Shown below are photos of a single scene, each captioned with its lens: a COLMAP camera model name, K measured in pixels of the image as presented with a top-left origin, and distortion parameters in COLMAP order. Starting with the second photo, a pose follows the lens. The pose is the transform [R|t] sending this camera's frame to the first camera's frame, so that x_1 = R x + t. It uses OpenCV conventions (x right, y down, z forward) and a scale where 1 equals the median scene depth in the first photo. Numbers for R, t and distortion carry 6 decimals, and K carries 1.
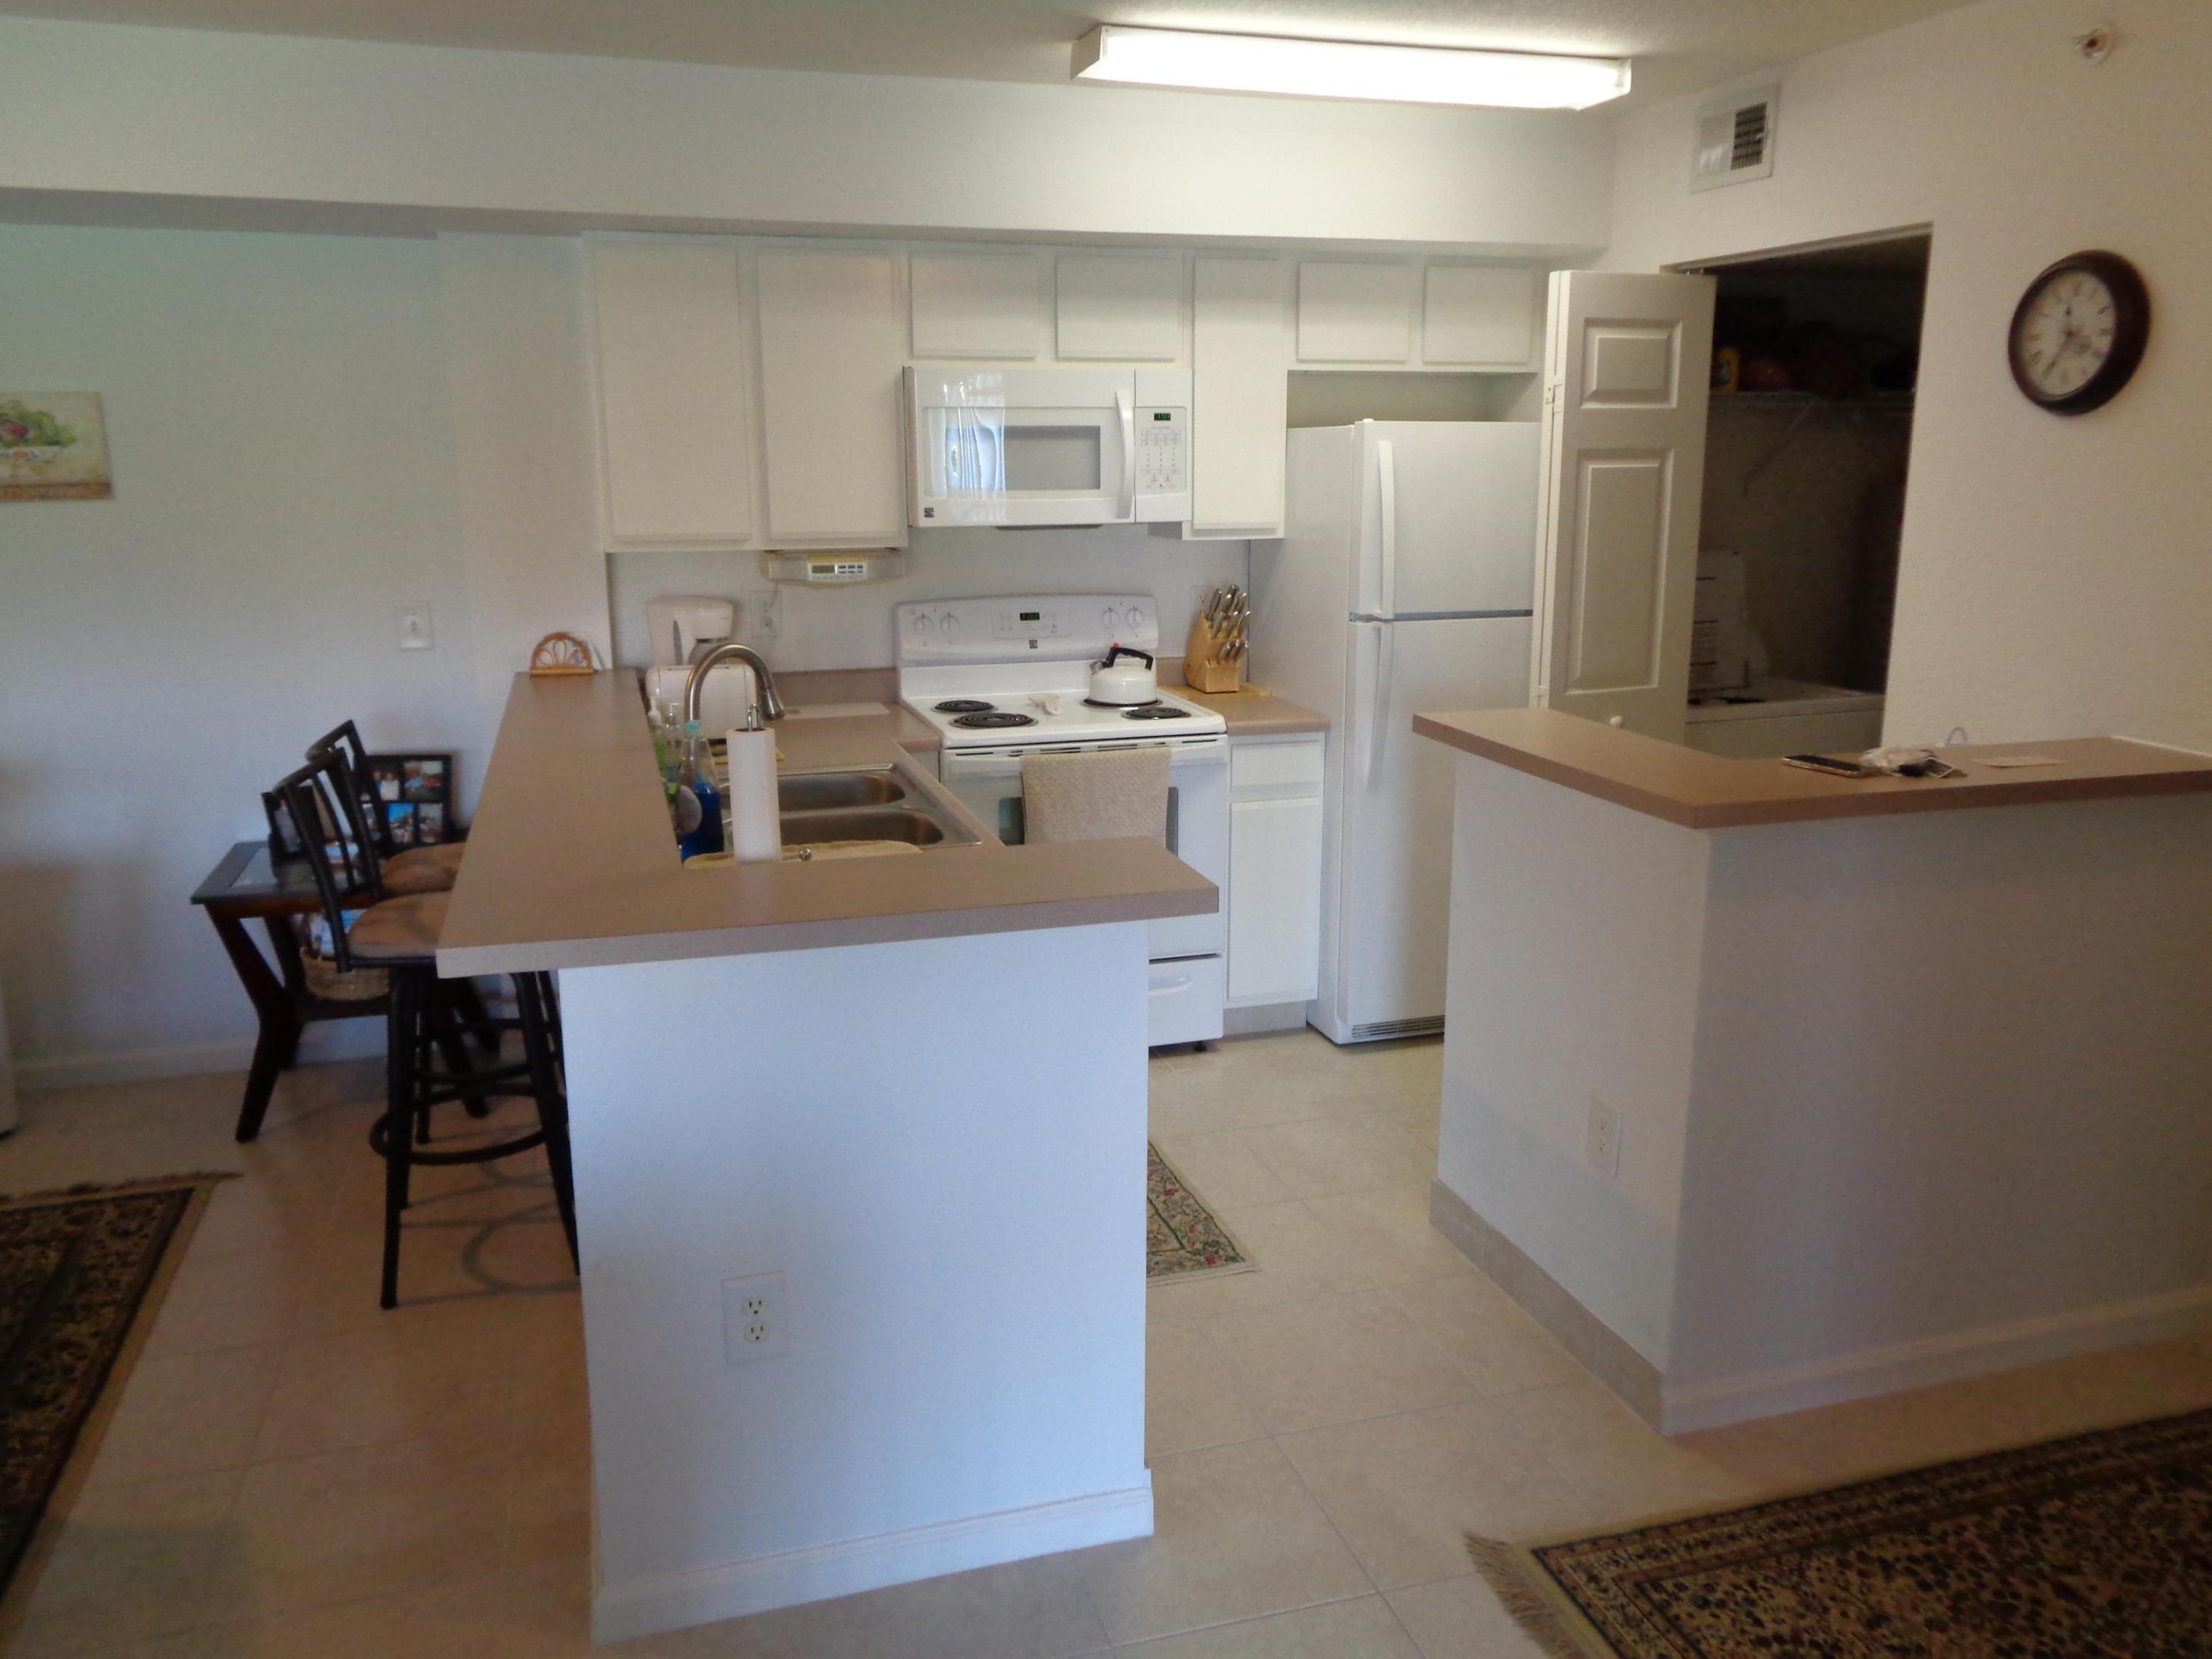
lens RADIAL K [[1694.9, 0, 1111.7], [0, 1694.9, 823.0], [0, 0, 1]] dist [0.007257, 0.015761]
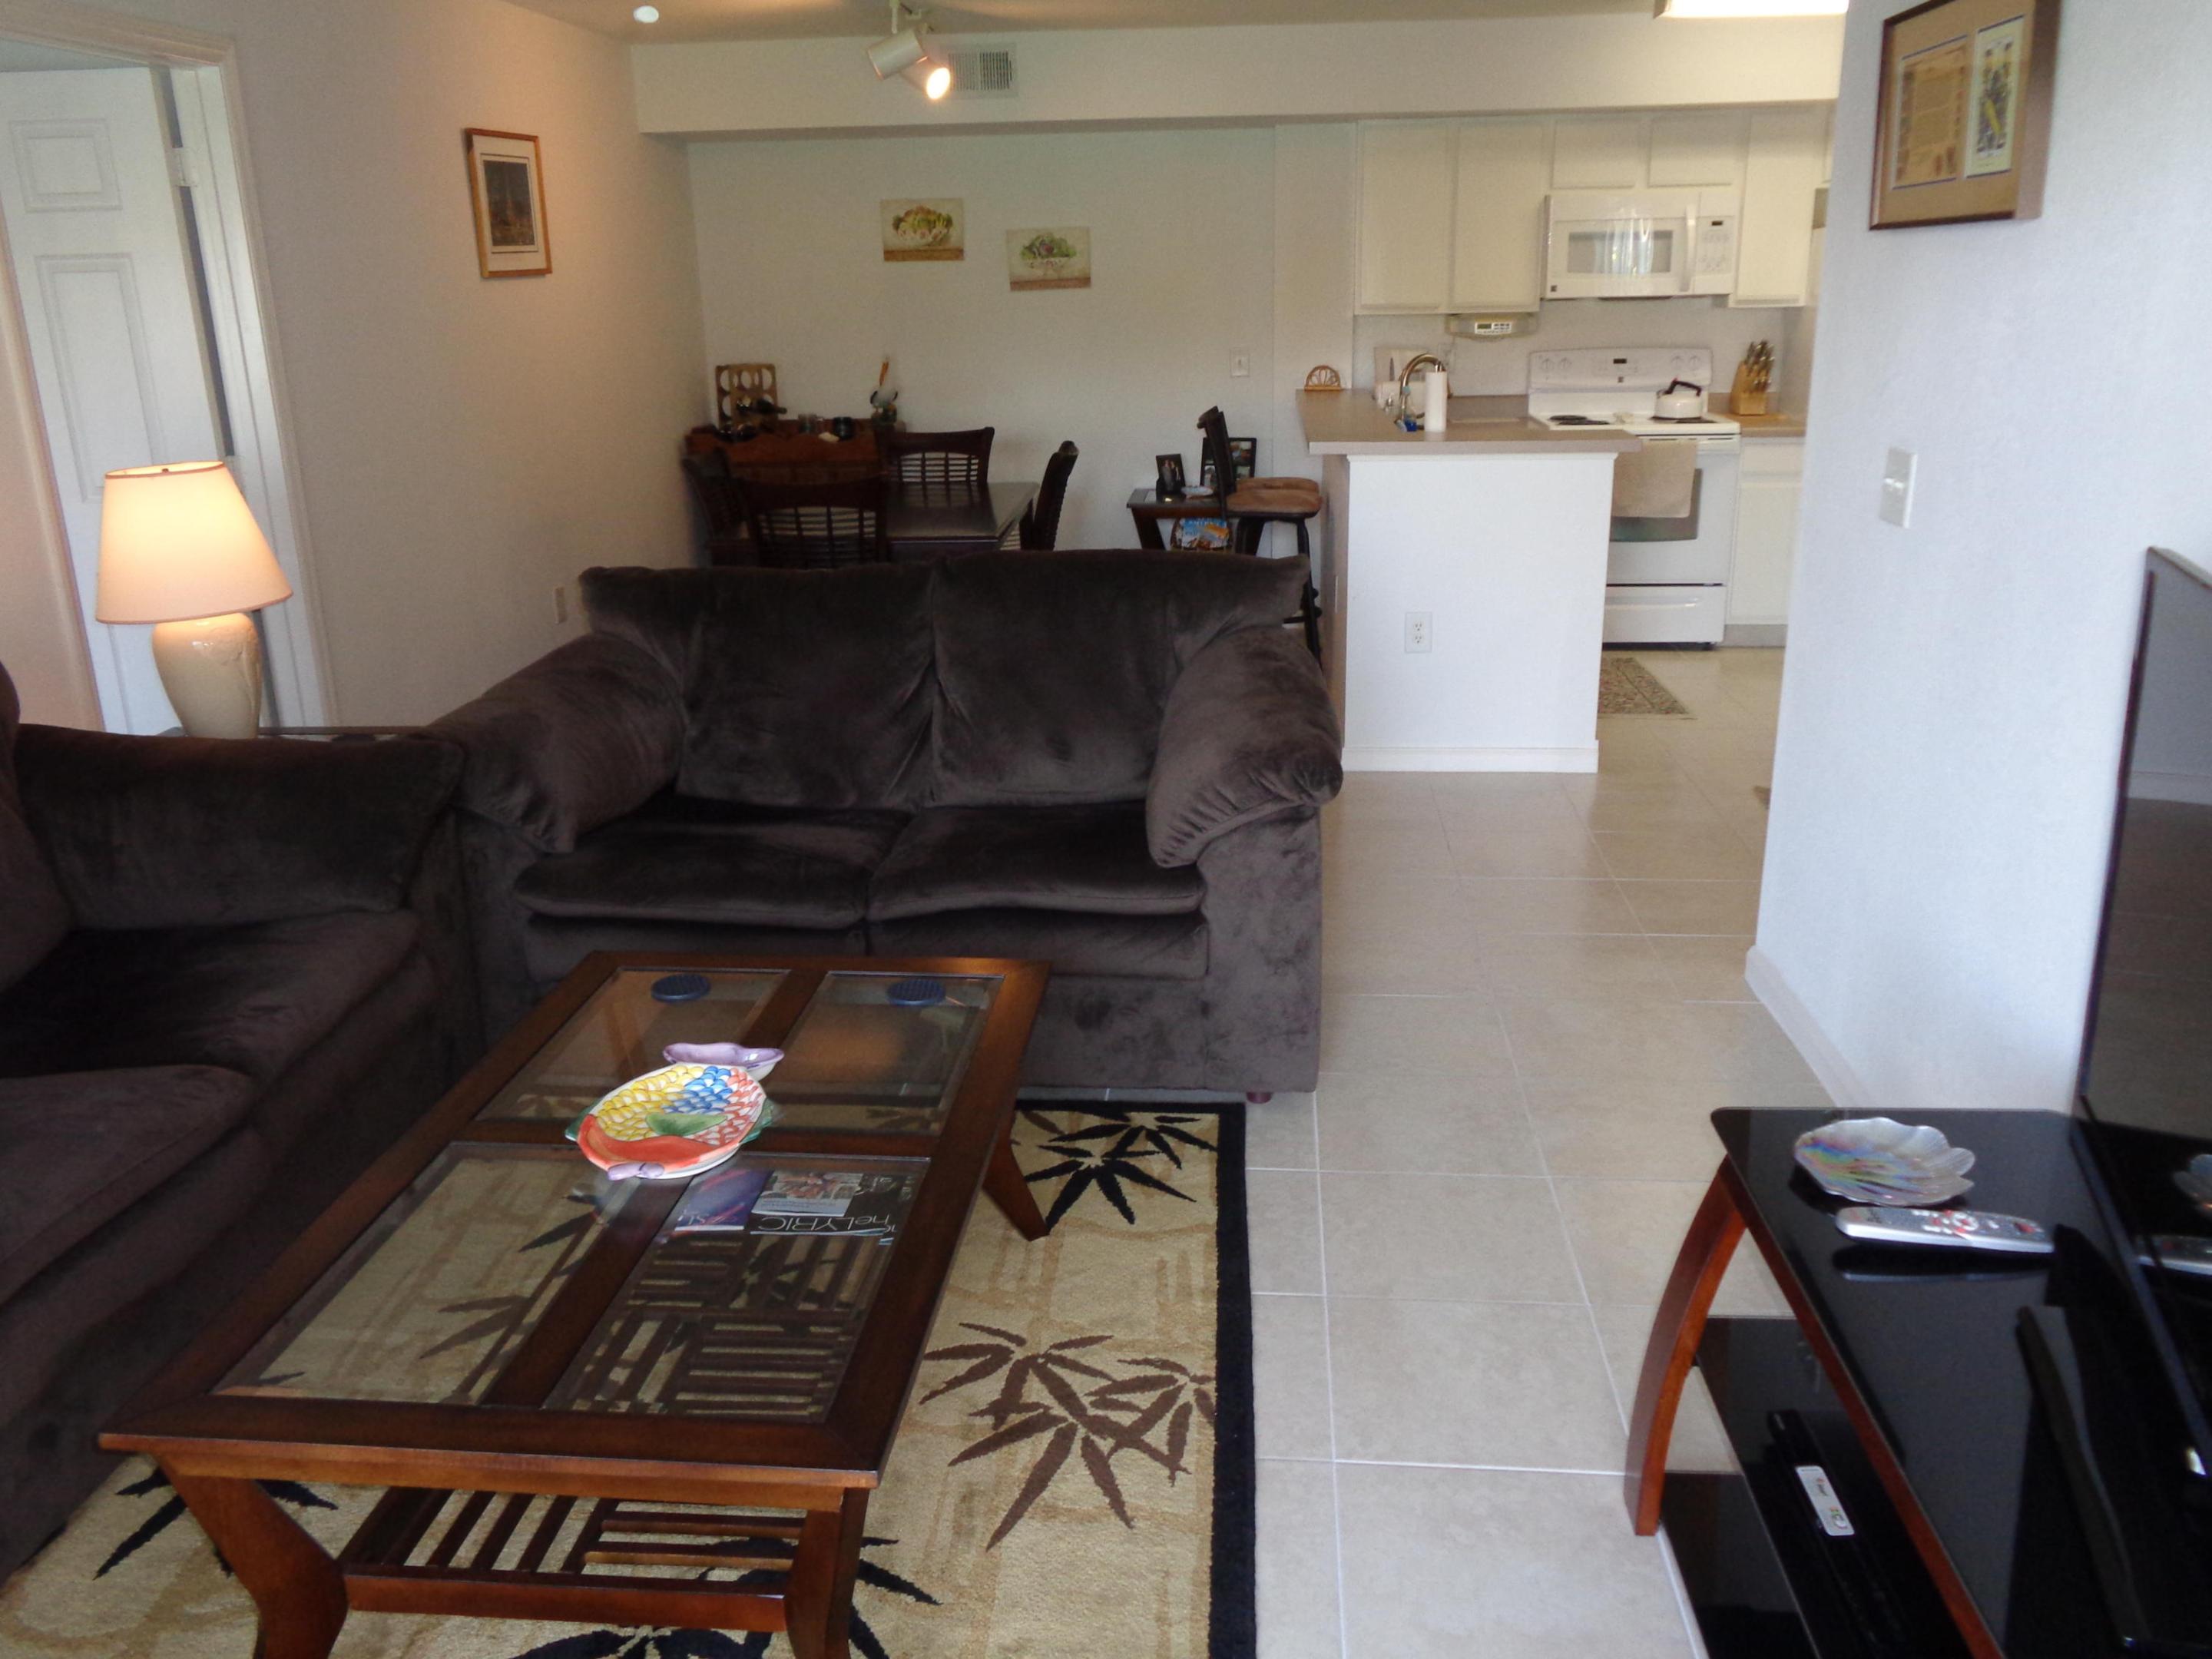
lens RADIAL K [[1767.1, 0, 1107.8], [0, 1767.1, 839.1], [0, 0, 1]] dist [-0.004931, -0.010208]
pose [[0.927621, 0.096952, -0.360721, 0.162402], [-0.063187, 0.992539, 0.104280, 0.196328], [0.368139, -0.073939, 0.926826, -0.779004]]
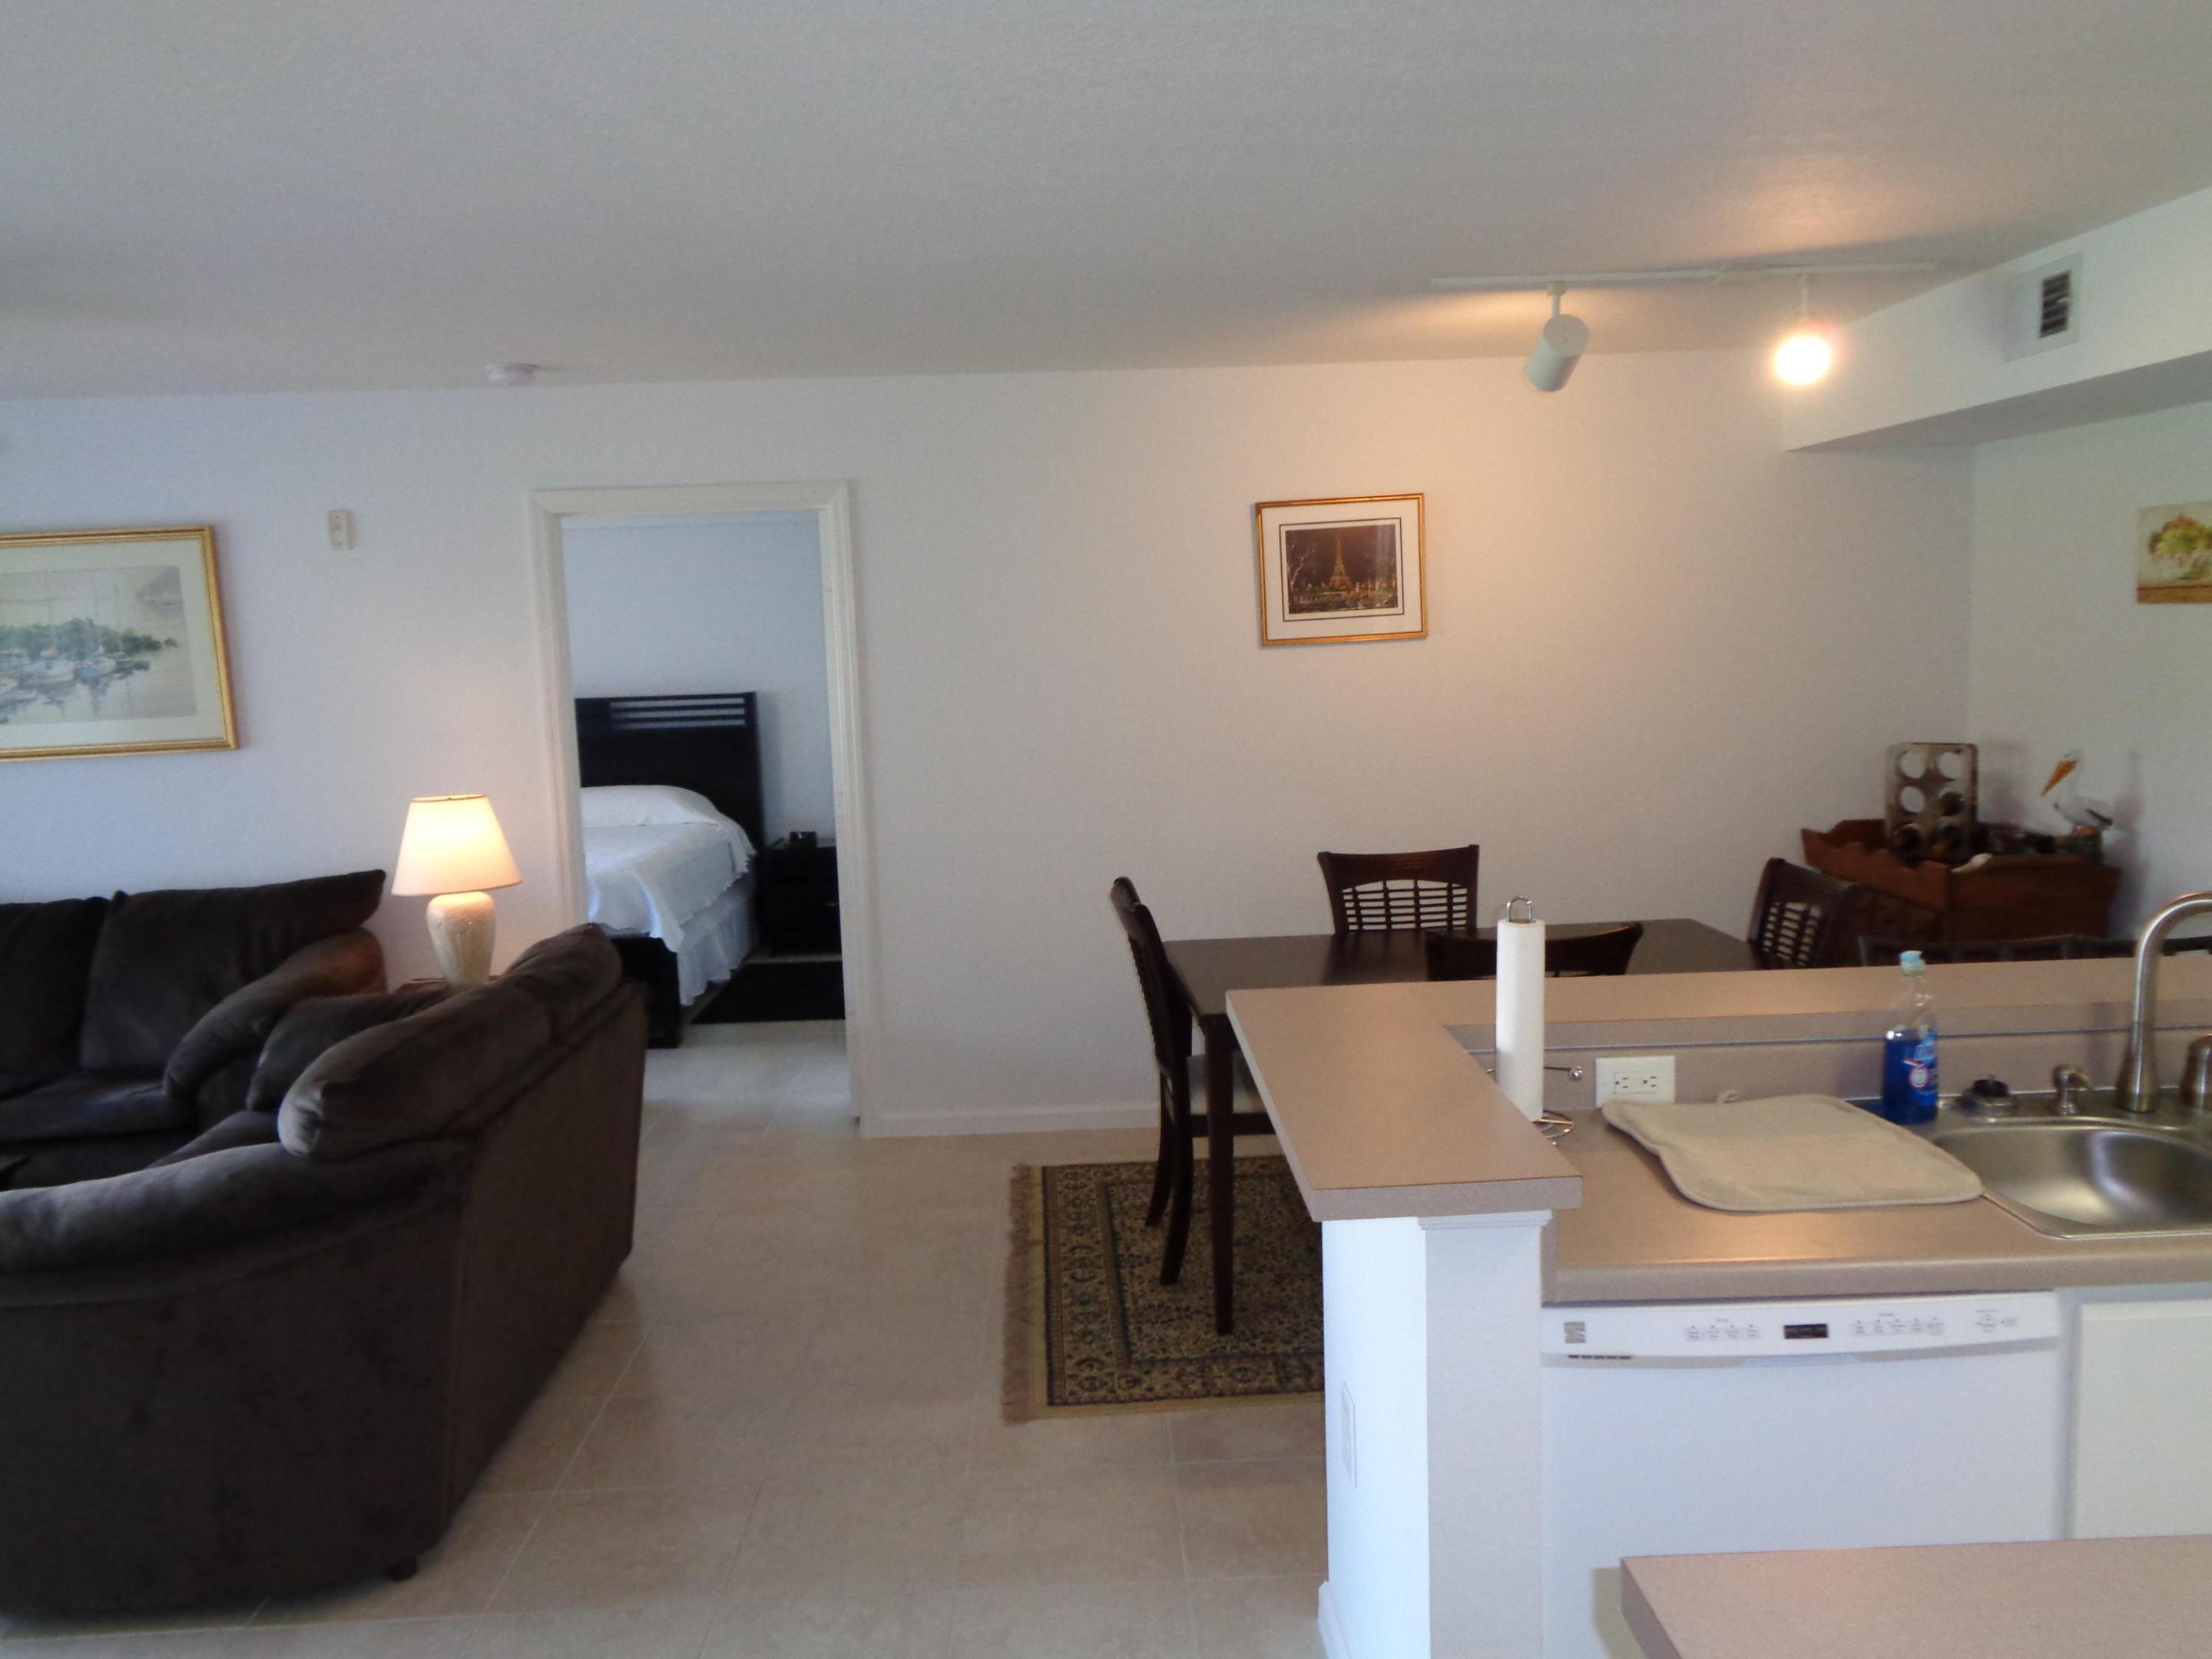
lens RADIAL K [[1694.9, 0, 1111.7], [0, 1694.9, 823.0], [0, 0, 1]] dist [0.007257, 0.015761]
pose [[-0.264913, 0.121038, -0.956646, 0.479622], [-0.178271, 0.968841, 0.171947, -0.141313], [0.947650, 0.216093, -0.235081, 0.600255]]
